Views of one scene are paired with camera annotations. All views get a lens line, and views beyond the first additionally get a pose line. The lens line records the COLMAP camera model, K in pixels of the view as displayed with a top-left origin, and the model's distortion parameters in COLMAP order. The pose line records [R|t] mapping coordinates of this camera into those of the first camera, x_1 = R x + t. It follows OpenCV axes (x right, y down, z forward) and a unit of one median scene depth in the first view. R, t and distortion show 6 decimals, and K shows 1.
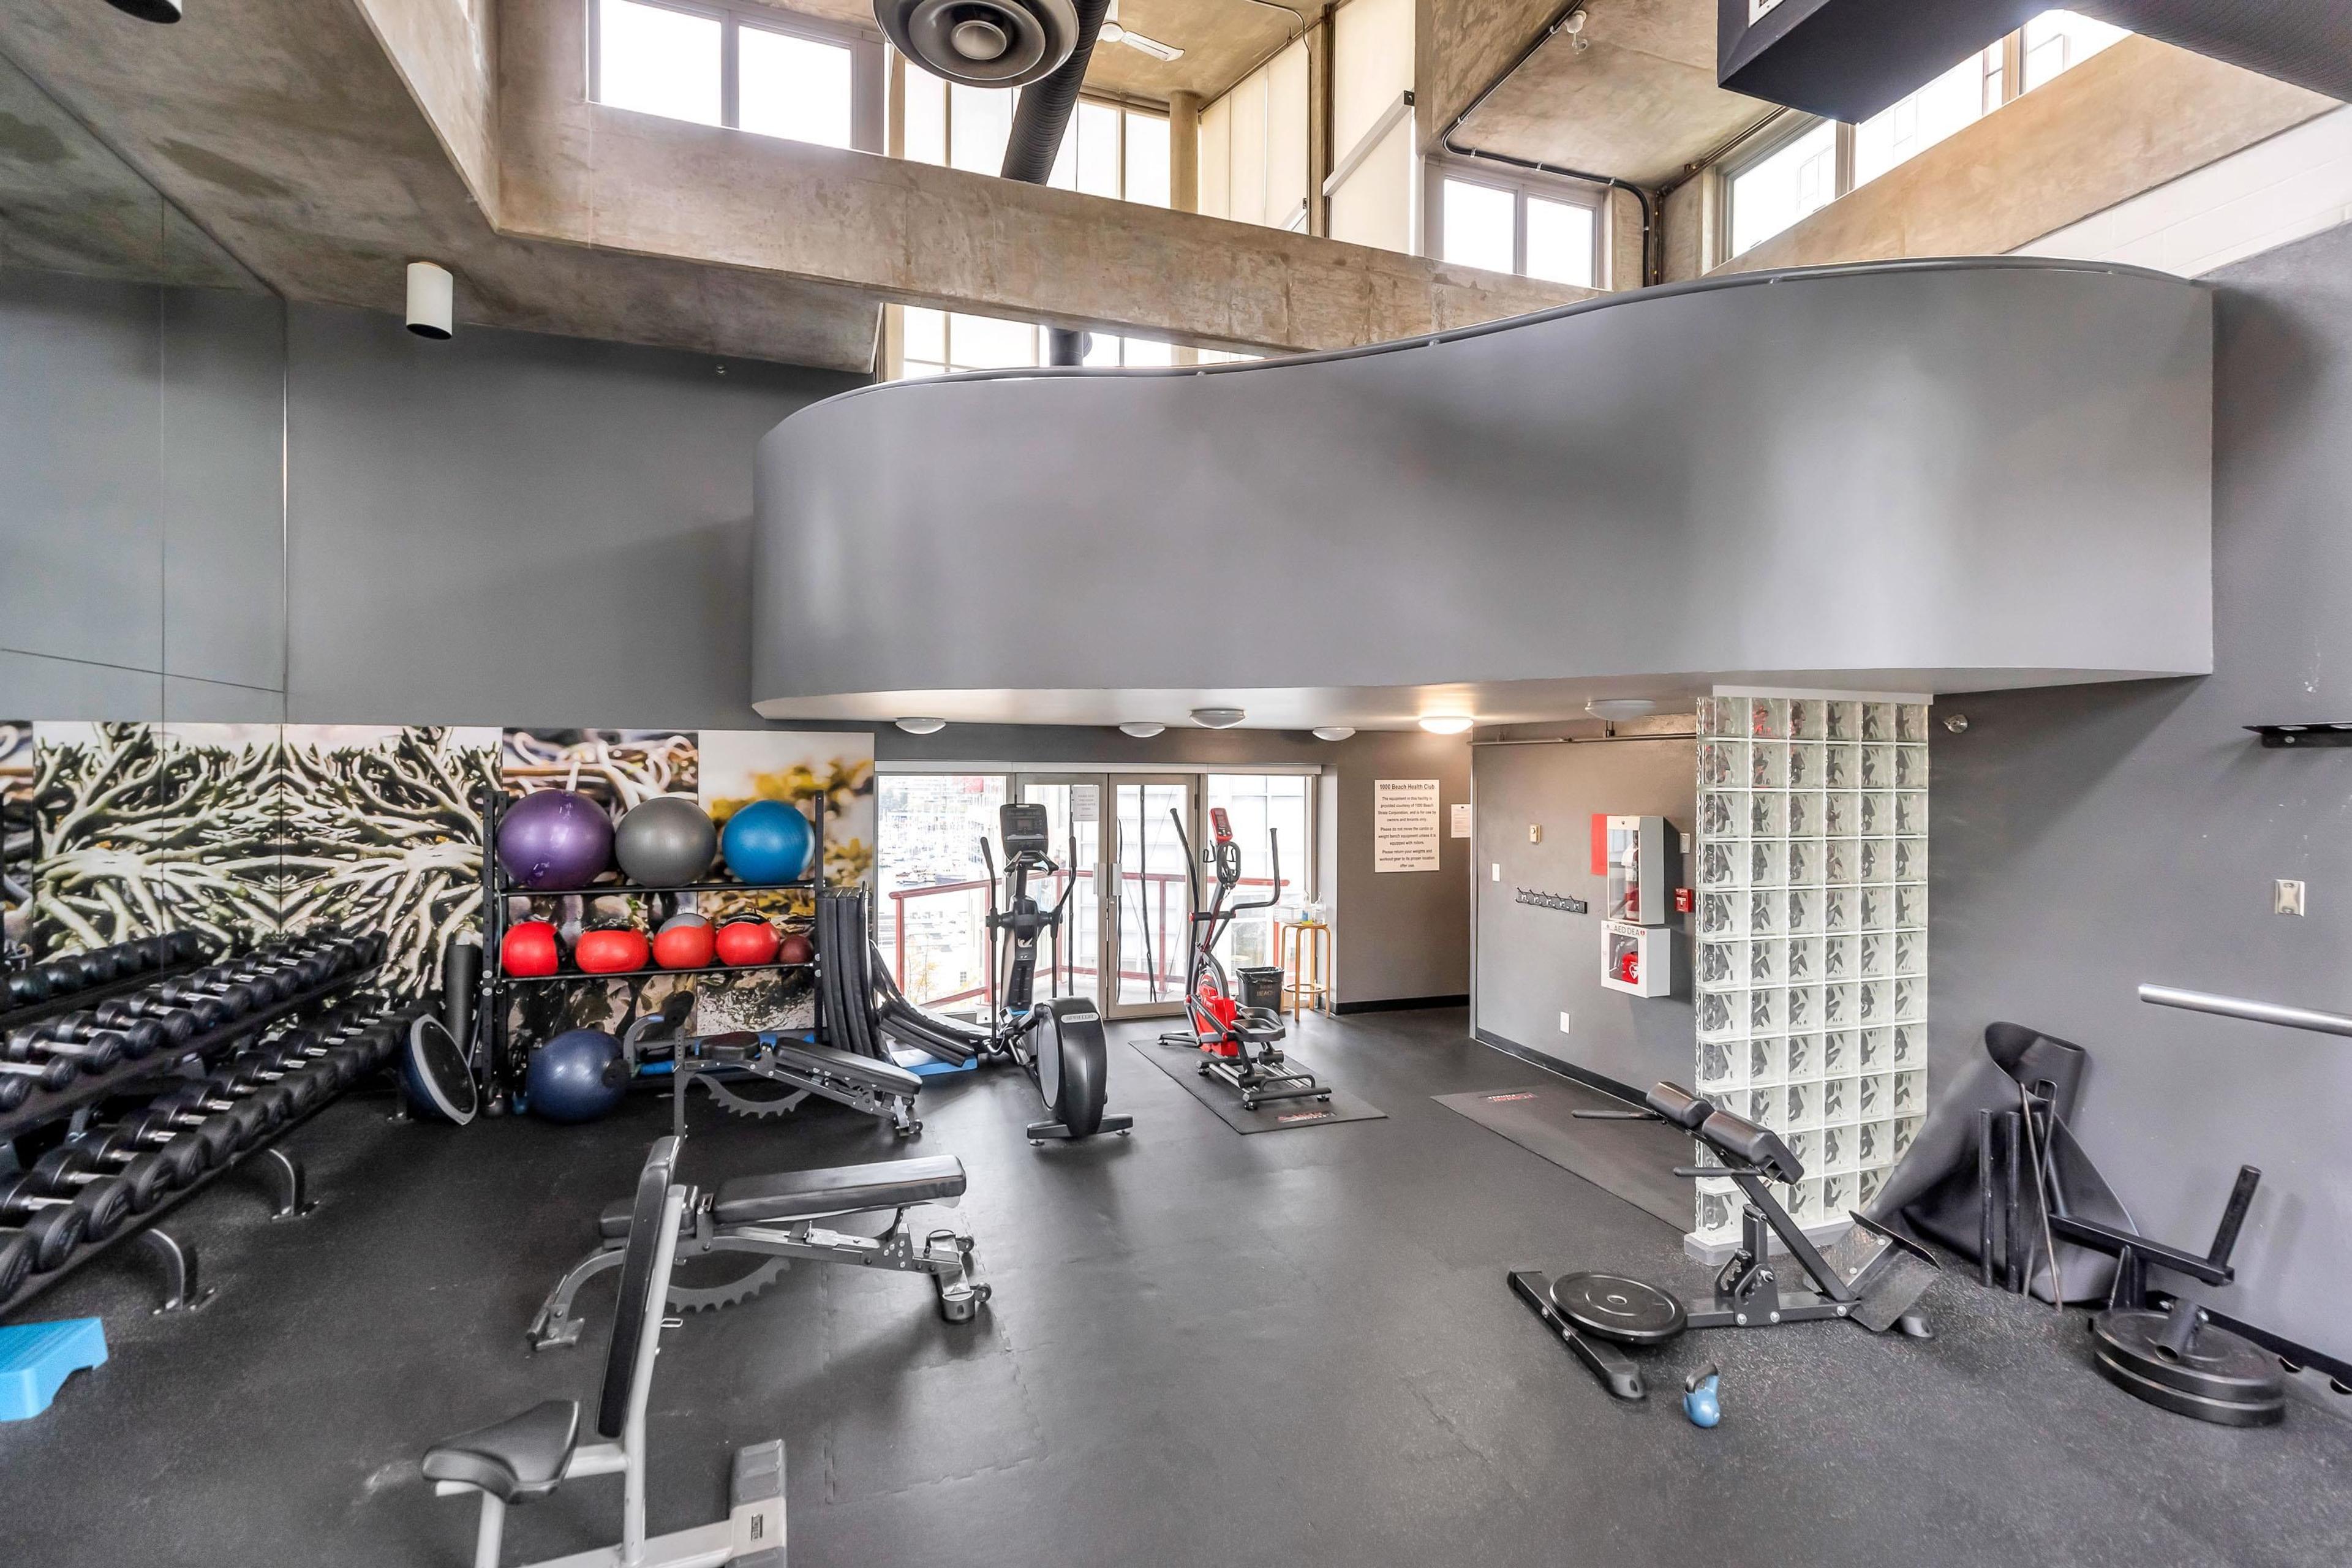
lens RADIAL K [[1068.2, 0, 1175.9], [0, 1068.2, 774.9], [0, 0, 1]] dist [-0.002024, -0.001329]
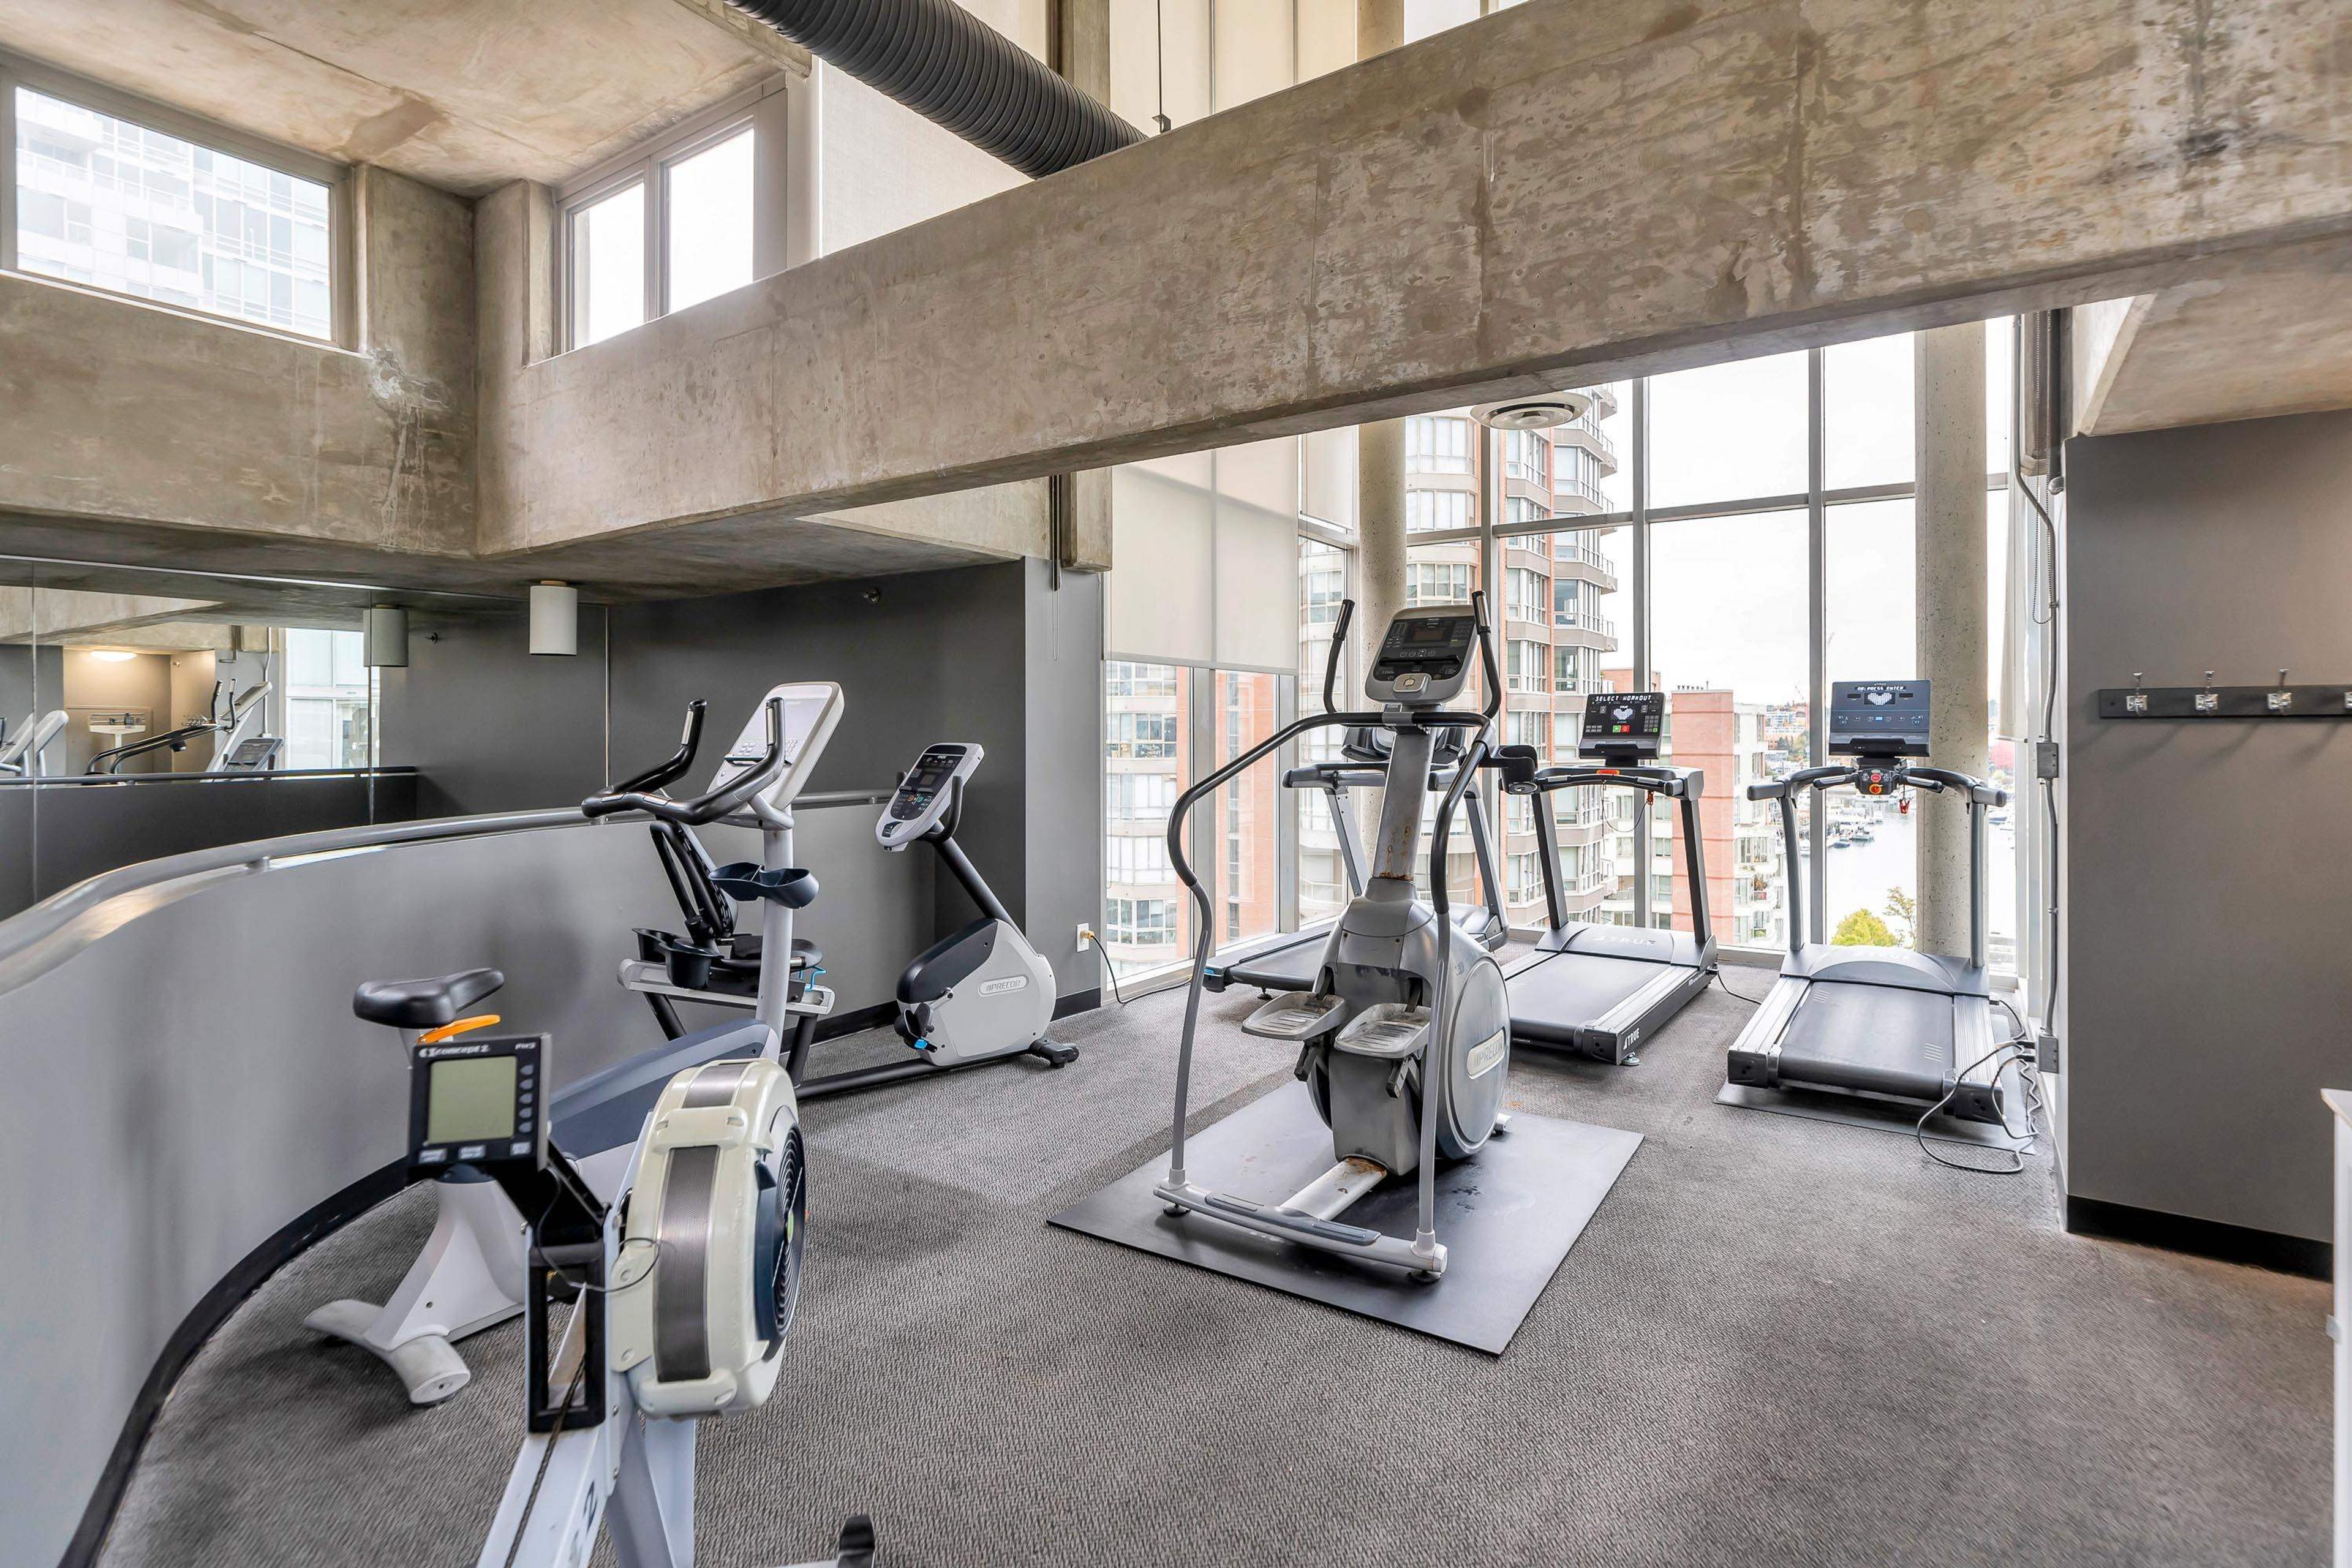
lens RADIAL K [[1151.3, 0, 1175.5], [0, 1151.3, 766.3], [0, 0, 1]] dist [-0.006160, -0.000393]
pose [[0.603371, 0.007098, -0.797429, 0.355514], [0.001009, 0.999953, 0.009664, -0.302970], [0.797460, -0.006636, 0.603335, 0.761660]]
